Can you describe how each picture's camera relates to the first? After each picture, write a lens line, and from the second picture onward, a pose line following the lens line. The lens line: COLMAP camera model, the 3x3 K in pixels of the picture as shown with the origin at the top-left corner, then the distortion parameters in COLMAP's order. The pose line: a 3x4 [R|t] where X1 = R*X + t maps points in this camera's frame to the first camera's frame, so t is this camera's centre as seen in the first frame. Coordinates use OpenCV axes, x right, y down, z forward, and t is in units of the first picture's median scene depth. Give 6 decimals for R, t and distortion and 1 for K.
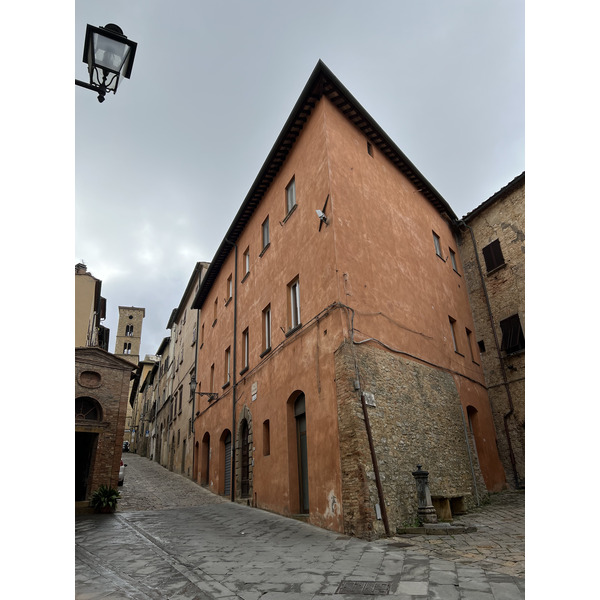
lens RADIAL K [[451.2, 0, 301.9], [0, 451.2, 300.8], [0, 0, 1]] dist [0.065777, -0.072442]
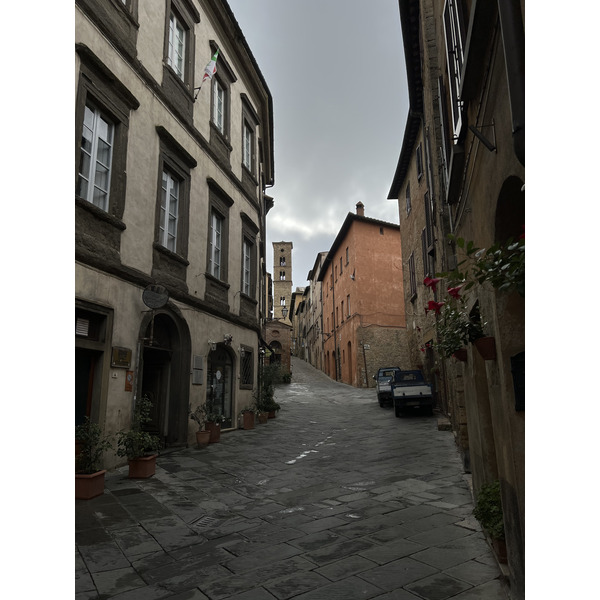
lens RADIAL K [[451.2, 0, 299.2], [0, 451.2, 299.4], [0, 0, 1]] dist [0.065777, -0.072442]
pose [[0.945963, -0.034599, -0.322424, 0.173802], [0.098714, 0.977827, 0.184688, -0.169571], [0.308884, -0.206536, 0.928404, -0.456558]]
